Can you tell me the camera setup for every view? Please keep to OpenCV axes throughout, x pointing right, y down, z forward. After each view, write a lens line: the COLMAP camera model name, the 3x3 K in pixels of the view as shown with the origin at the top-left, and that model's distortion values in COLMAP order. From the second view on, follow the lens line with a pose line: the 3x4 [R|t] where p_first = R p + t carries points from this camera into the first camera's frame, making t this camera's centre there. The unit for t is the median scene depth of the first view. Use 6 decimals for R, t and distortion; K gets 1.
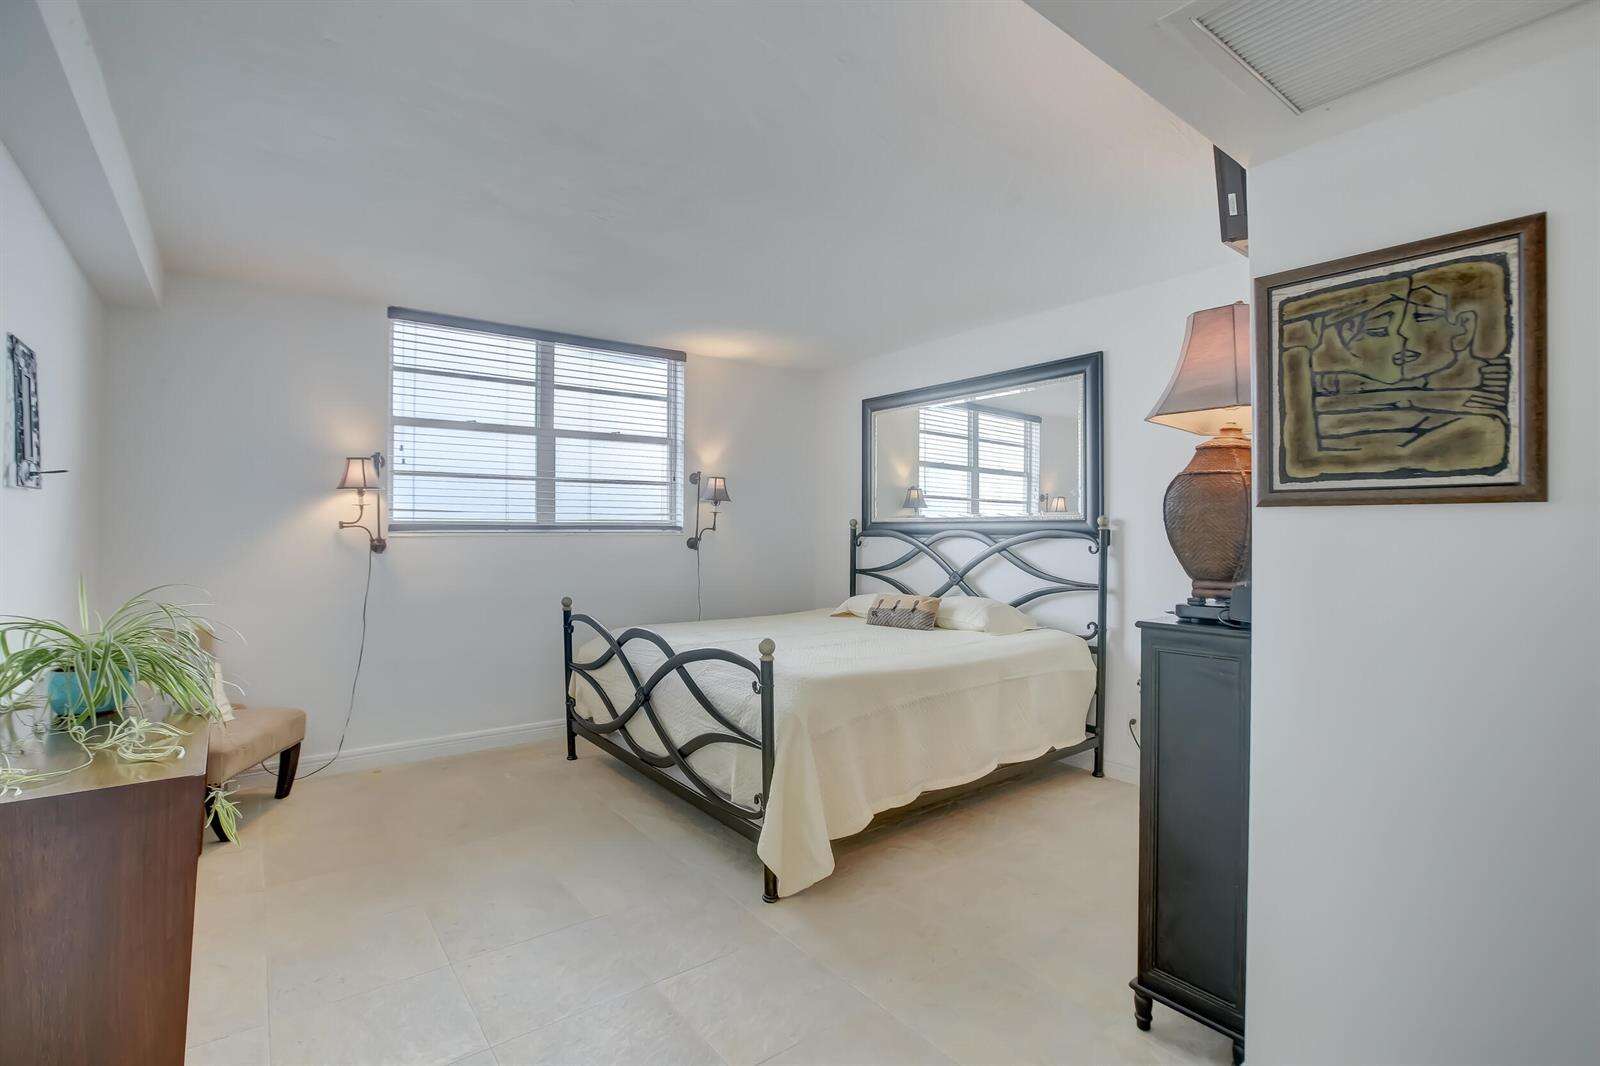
lens RADIAL K [[744.5, 0, 785.9], [0, 744.5, 532.2], [0, 0, 1]] dist [-0.044008, 0.015998]
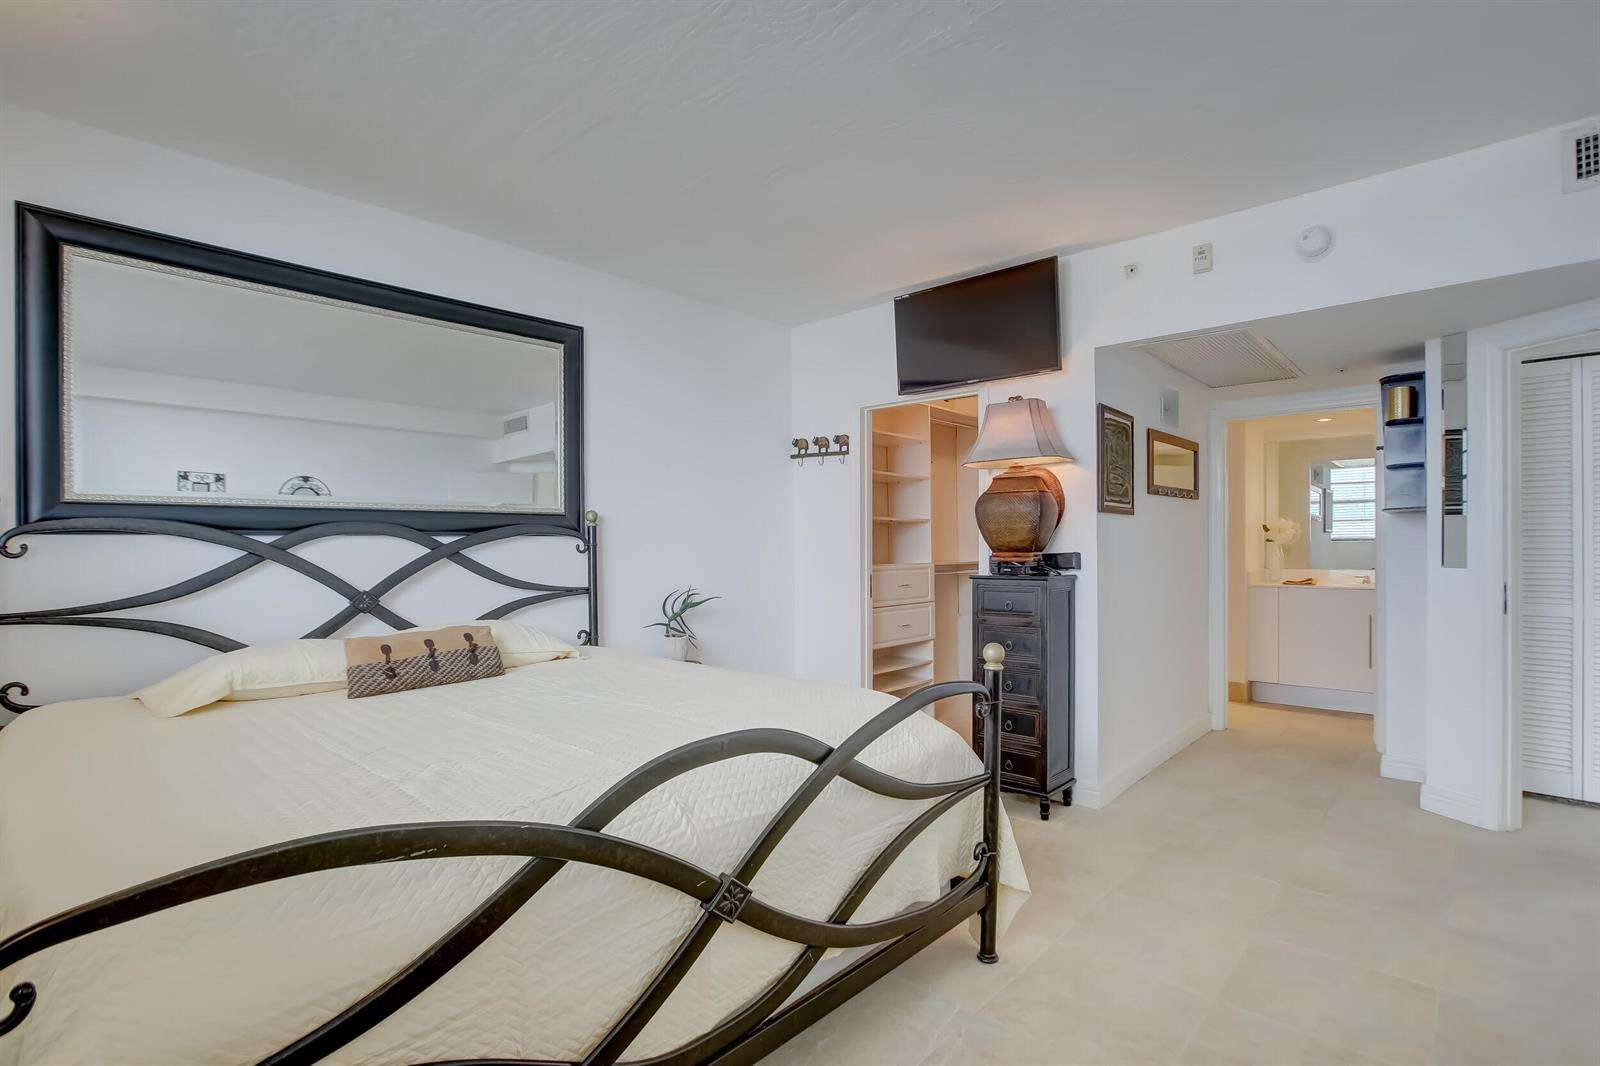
lens RADIAL K [[722.9, 0, 859.1], [0, 722.9, 535.5], [0, 0, 1]] dist [-0.002056, 0.000068]
pose [[-0.195241, 0.007163, 0.980729, -0.508347], [0.001417, 0.999974, -0.007021, 0.014061], [-0.980754, 0.000018, -0.195246, 0.833008]]
